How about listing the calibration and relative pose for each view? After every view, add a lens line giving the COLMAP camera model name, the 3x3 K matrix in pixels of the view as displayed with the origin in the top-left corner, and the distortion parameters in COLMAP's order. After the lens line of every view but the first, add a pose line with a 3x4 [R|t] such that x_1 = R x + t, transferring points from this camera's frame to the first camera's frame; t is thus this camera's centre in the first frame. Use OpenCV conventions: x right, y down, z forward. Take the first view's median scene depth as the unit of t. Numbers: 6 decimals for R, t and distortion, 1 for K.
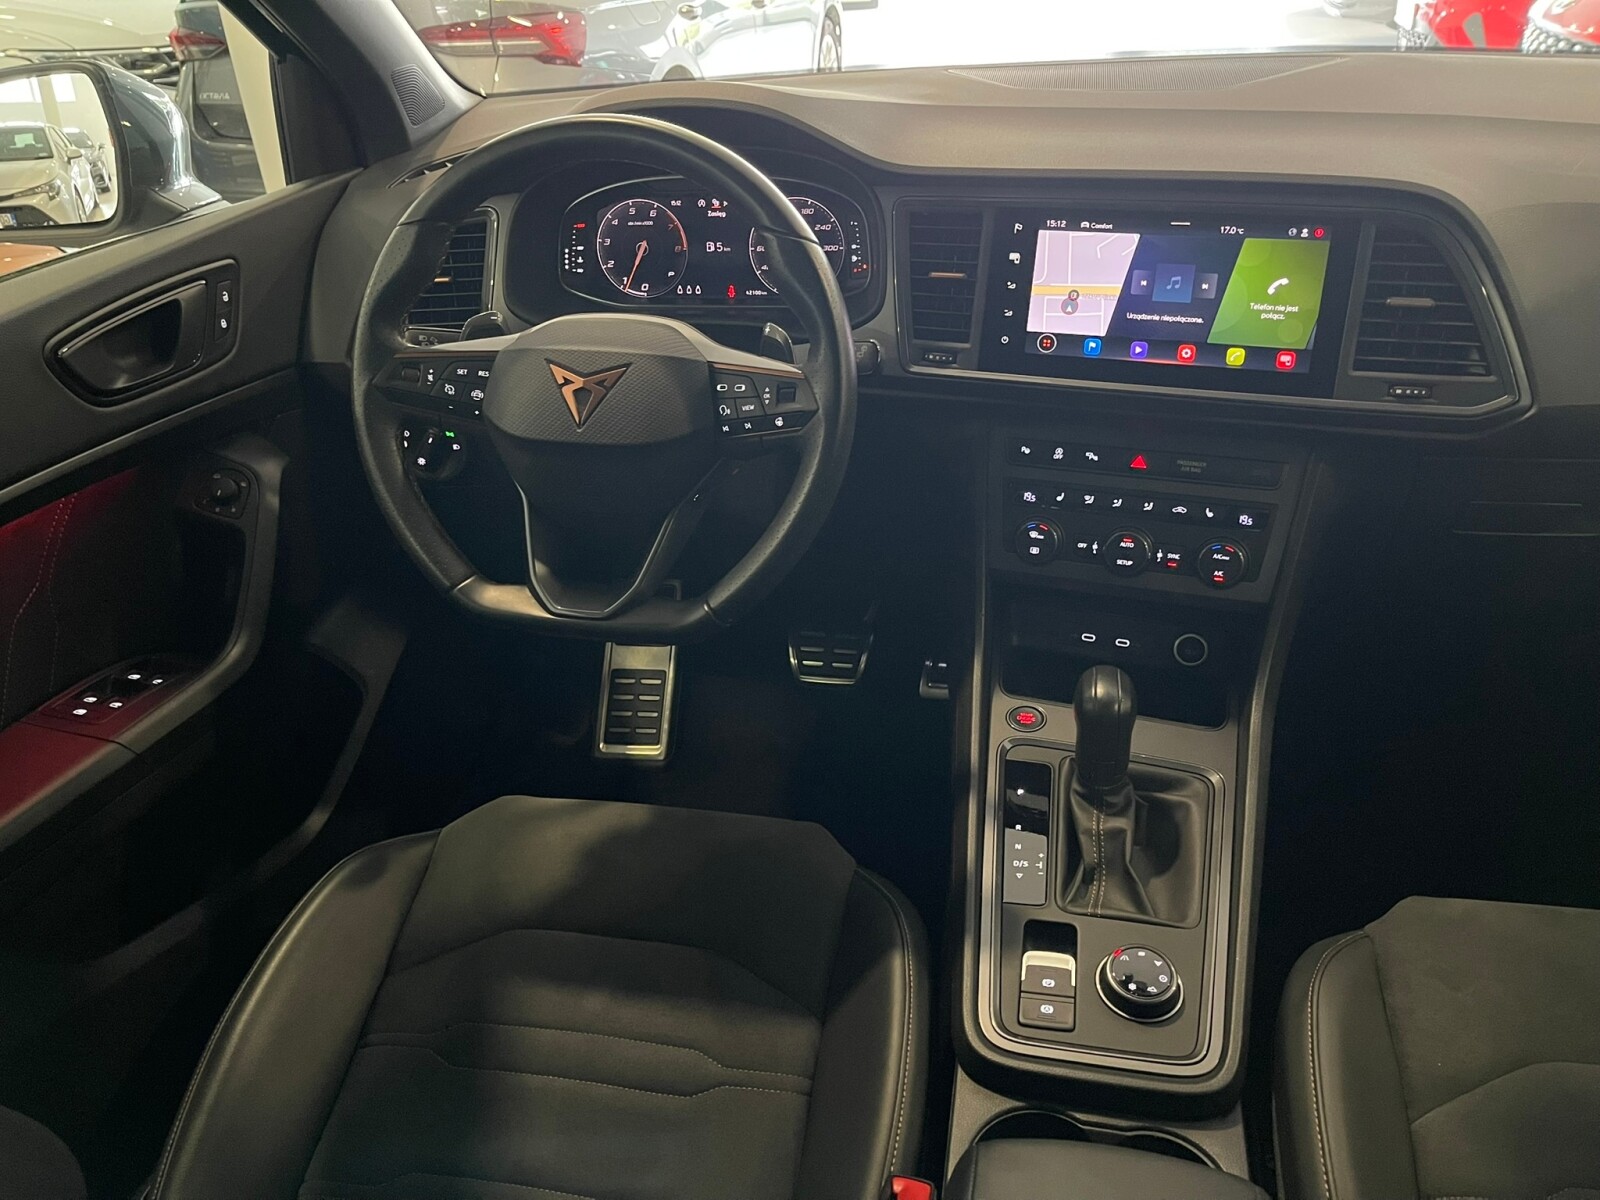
lens RADIAL K [[1204.9, 0, 787.0], [0, 1204.9, 585.1], [0, 0, 1]] dist [0.064601, -0.079149]
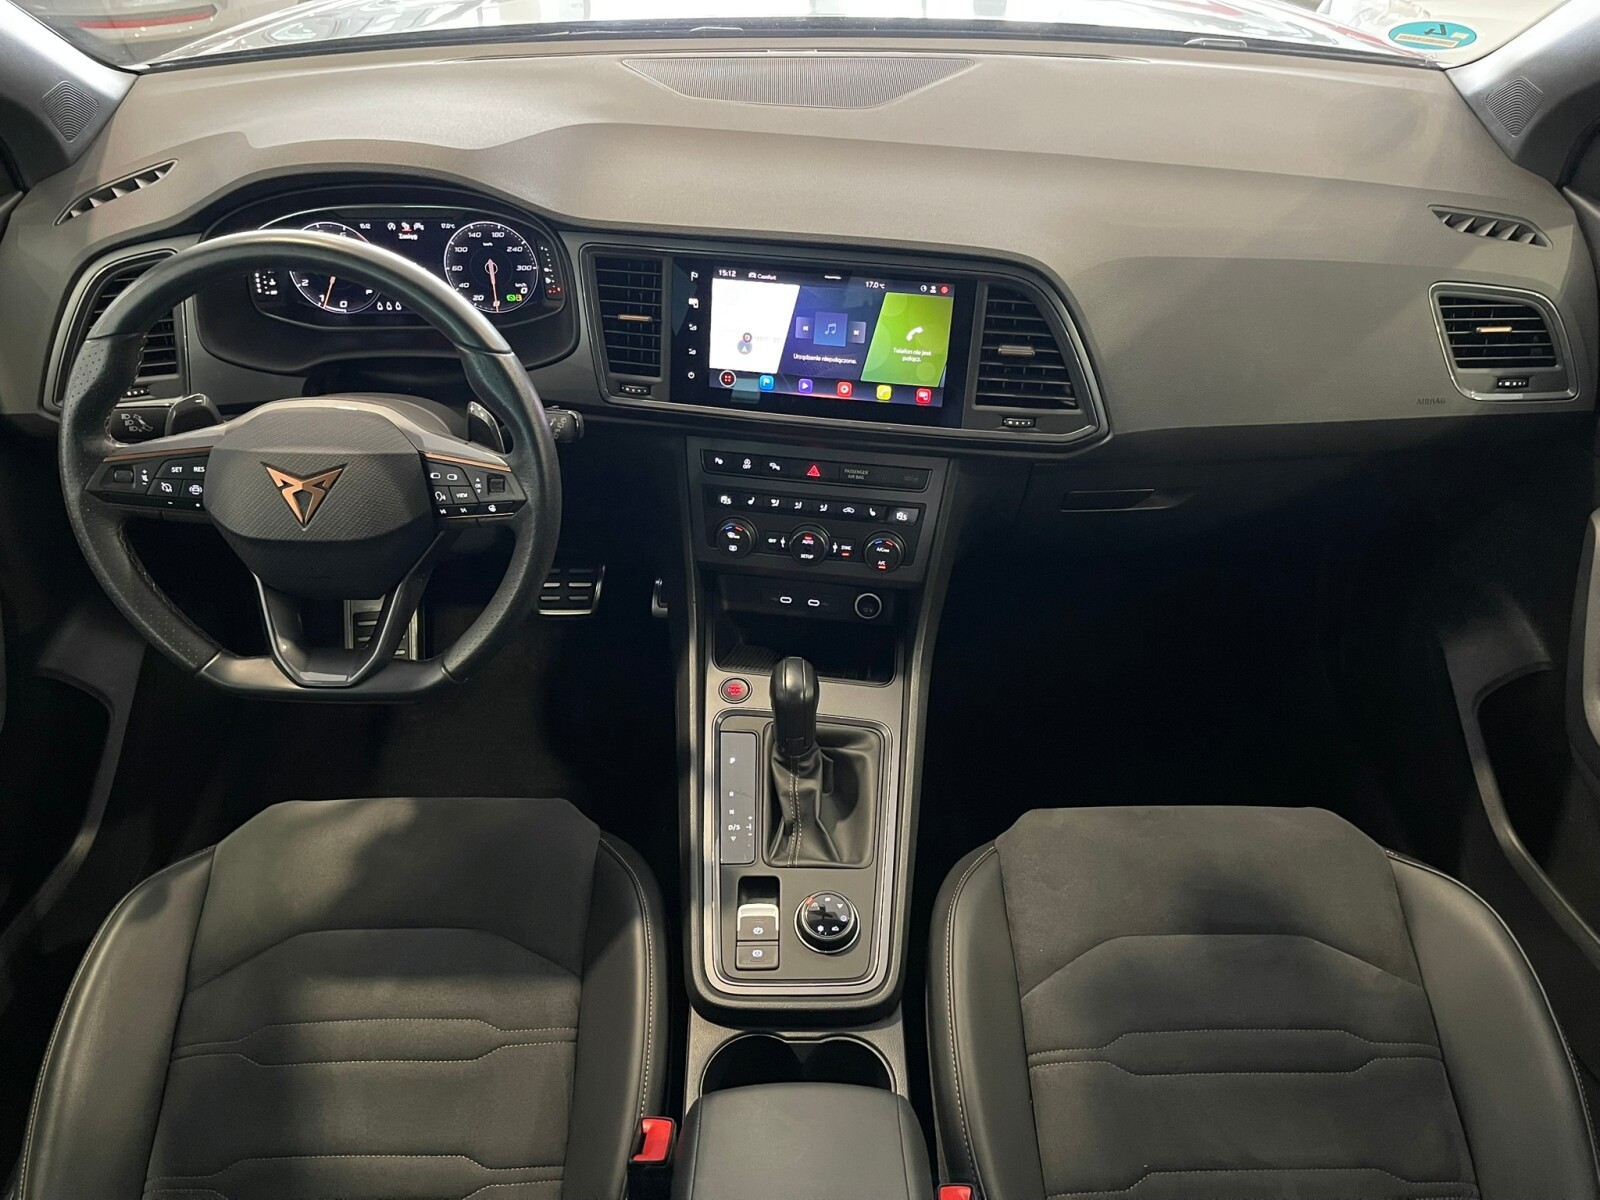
lens RADIAL K [[1204.9, 0, 787.0], [0, 1204.9, 585.1], [0, 0, 1]] dist [0.064601, -0.079149]
pose [[0.975758, -0.099901, 0.194719, 0.030603], [0.061163, 0.978762, 0.195662, -0.237042], [-0.210131, -0.179010, 0.961145, -0.136472]]
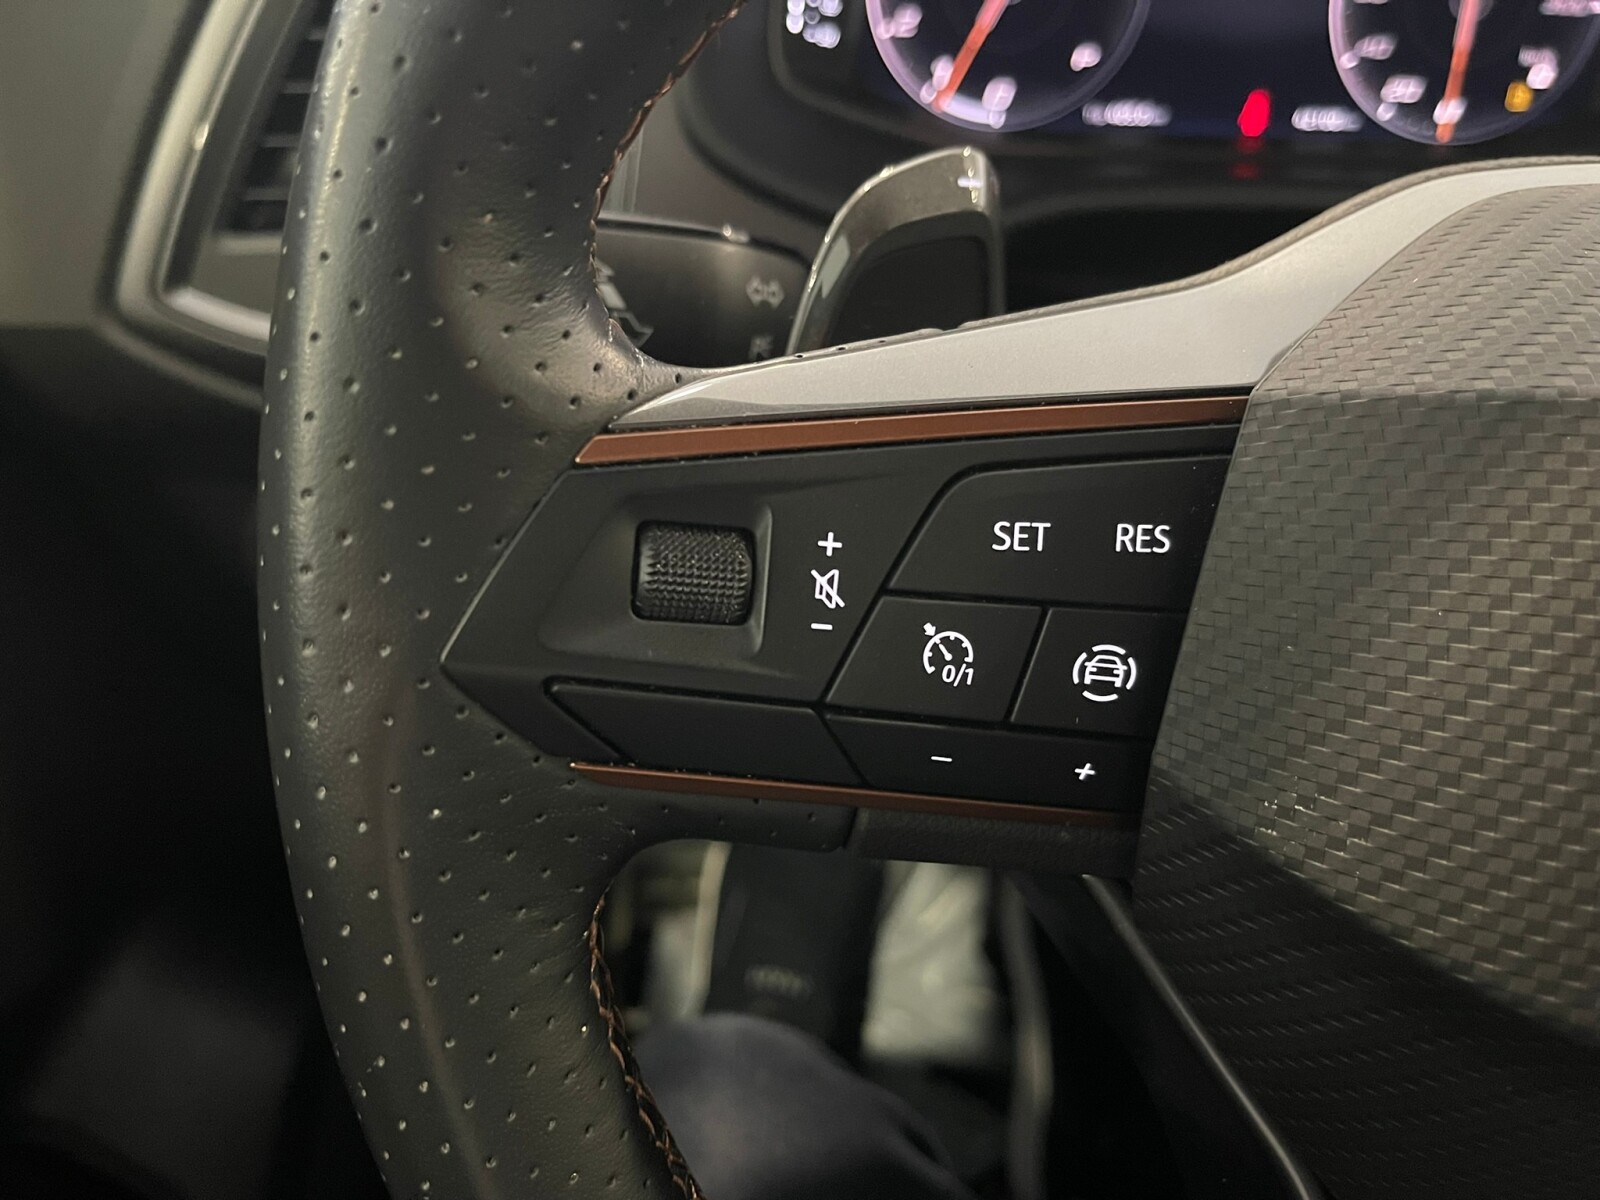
lens RADIAL K [[1261.2, 0, 795.1], [0, 1261.2, 575.4], [0, 0, 1]] dist [0.077616, -0.178285]
pose [[0.981074, -0.036339, 0.190194, -0.307471], [0.020679, 0.996278, 0.083681, -0.173671], [-0.192527, -0.078164, 0.978174, 0.795541]]
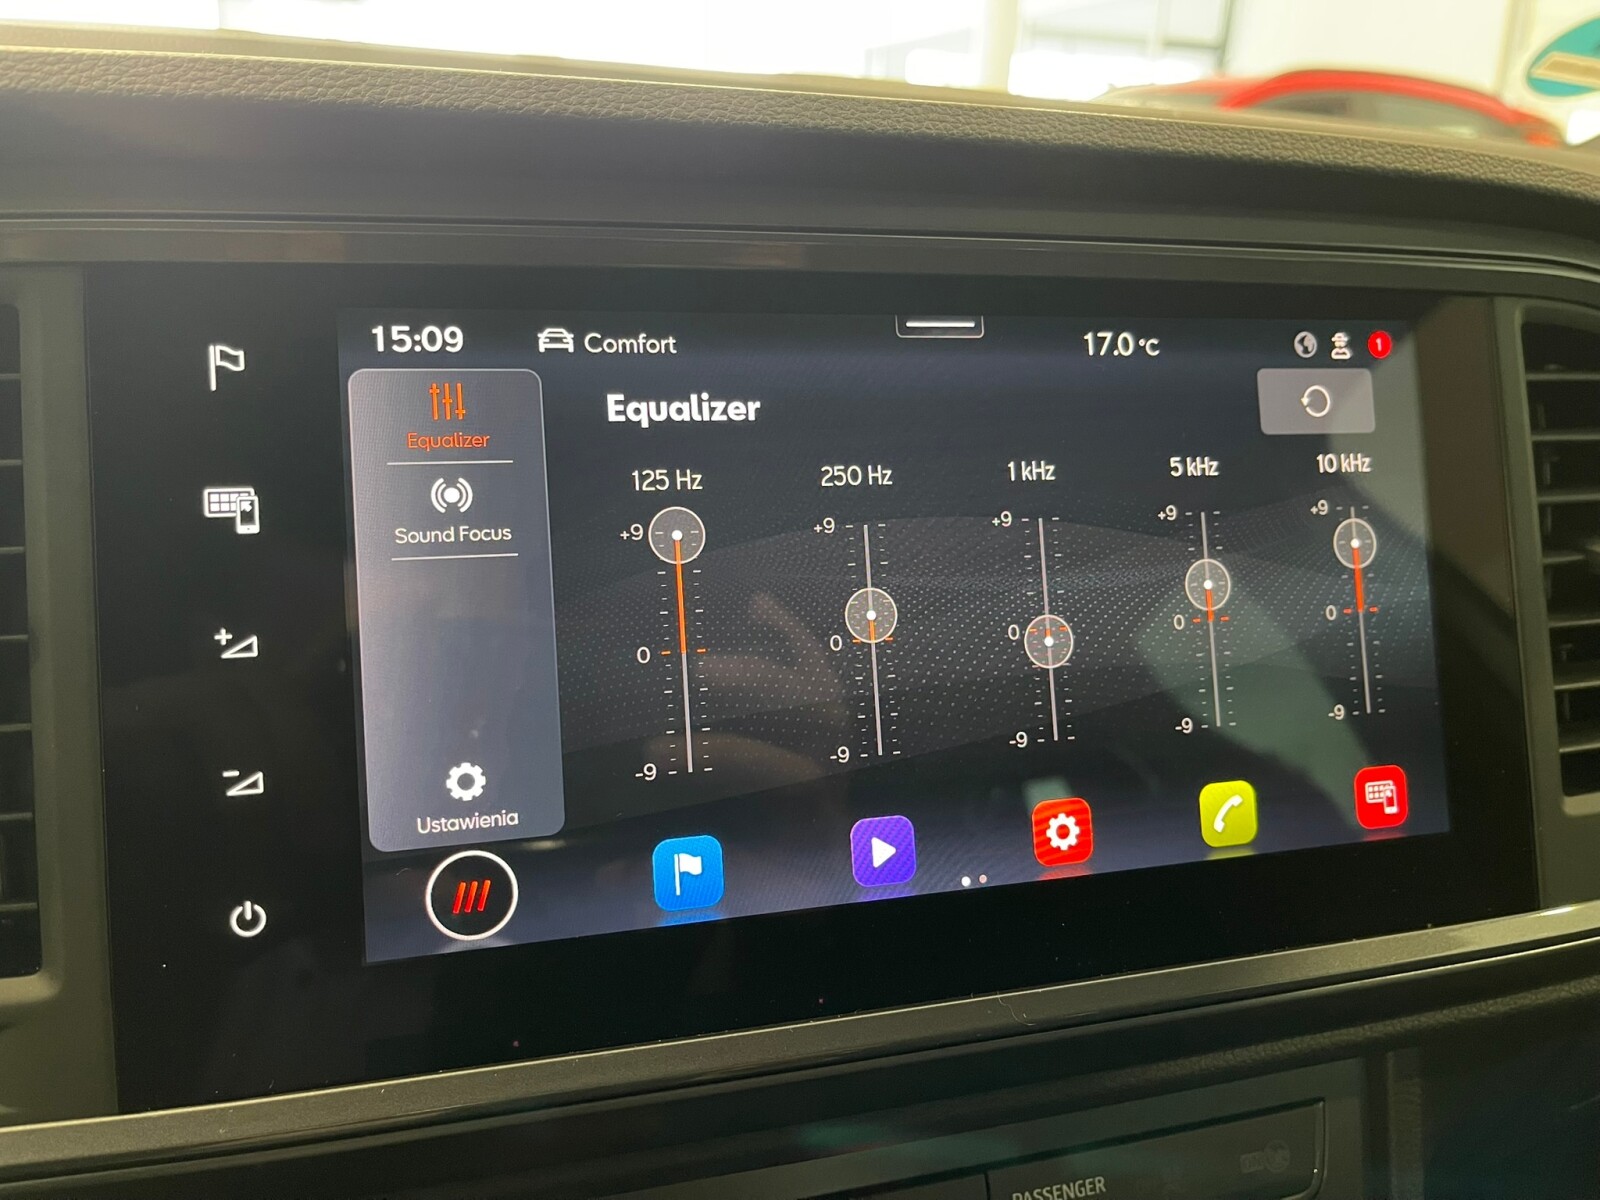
lens RADIAL K [[1202.4, 0, 792.3], [0, 1202.4, 594.6], [0, 0, 1]] dist [0.050044, -0.075308]
pose [[0.804041, -0.113617, 0.583617, 0.150103], [0.228556, 0.965215, -0.126973, -0.218618], [-0.548890, 0.235481, 0.802040, 0.825840]]
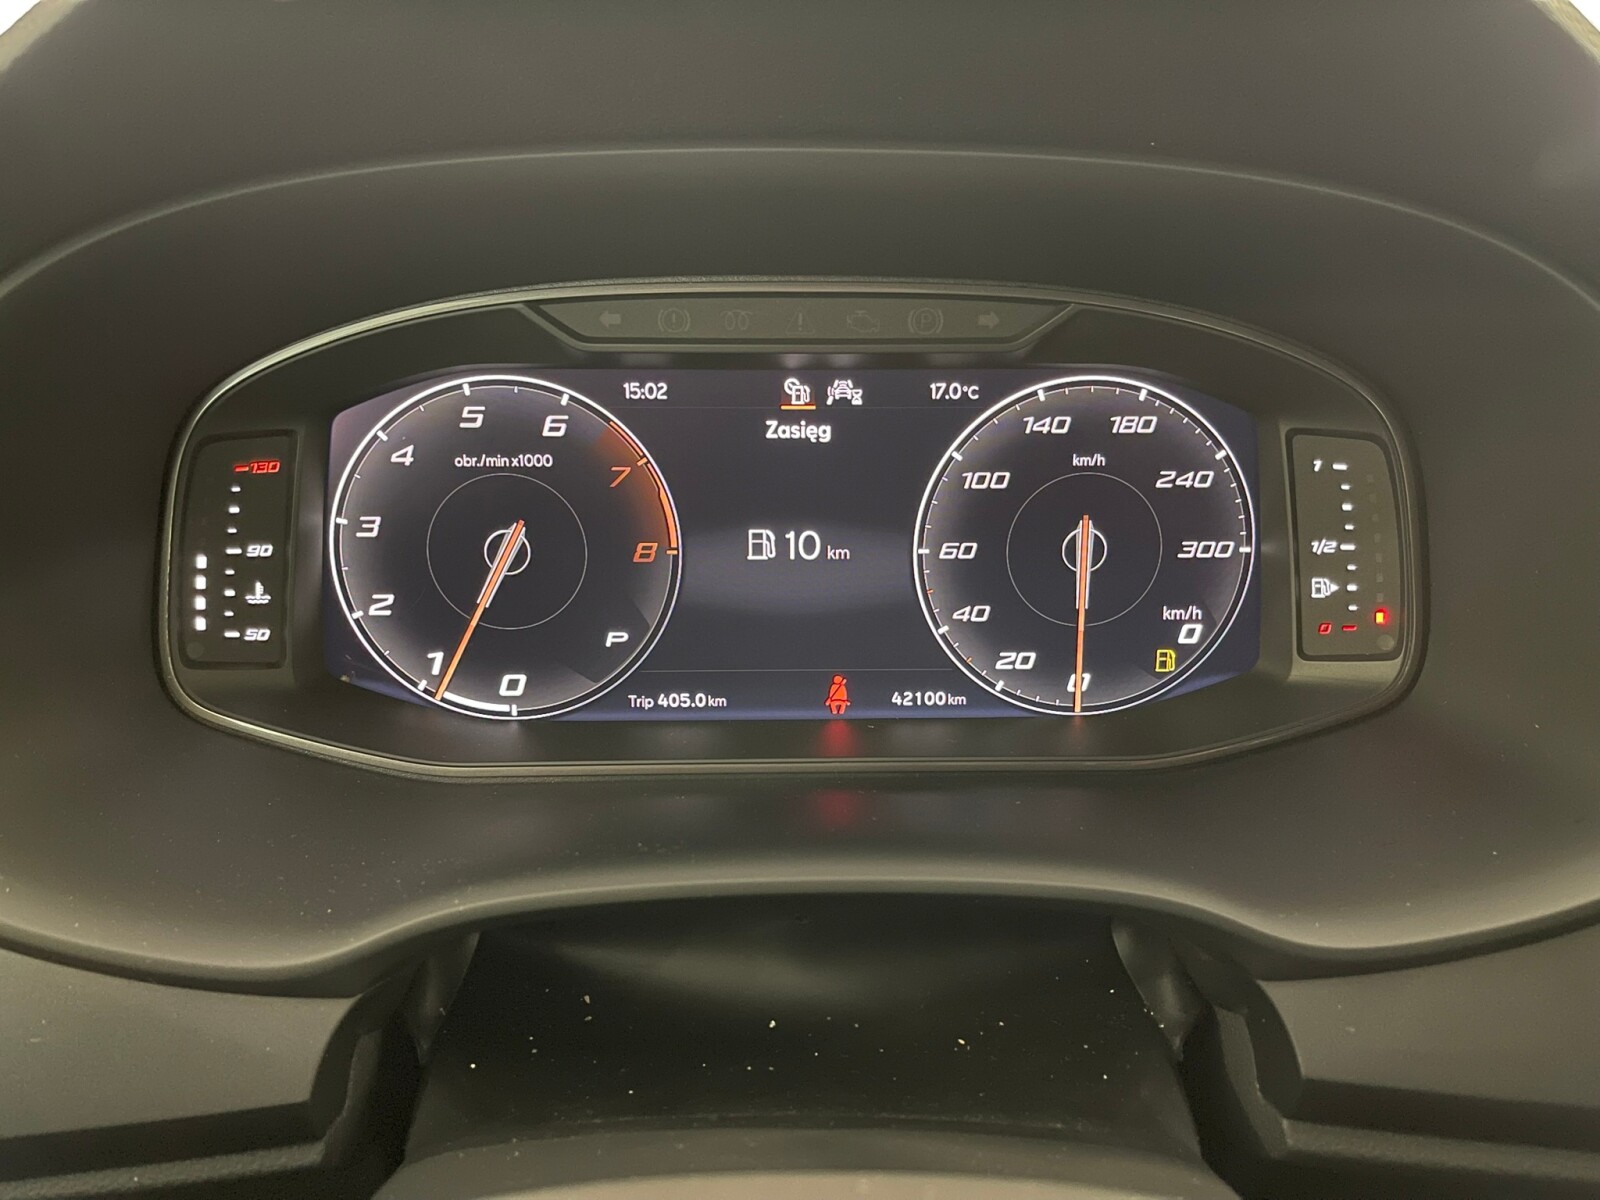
lens RADIAL K [[1202.4, 0, 792.3], [0, 1202.4, 594.6], [0, 0, 1]] dist [0.050044, -0.075308]
pose [[0.969935, -0.013844, 0.242969, -0.150684], [0.061474, 0.979941, -0.189569, -0.260225], [-0.235471, 0.198806, 0.951331, 0.892073]]
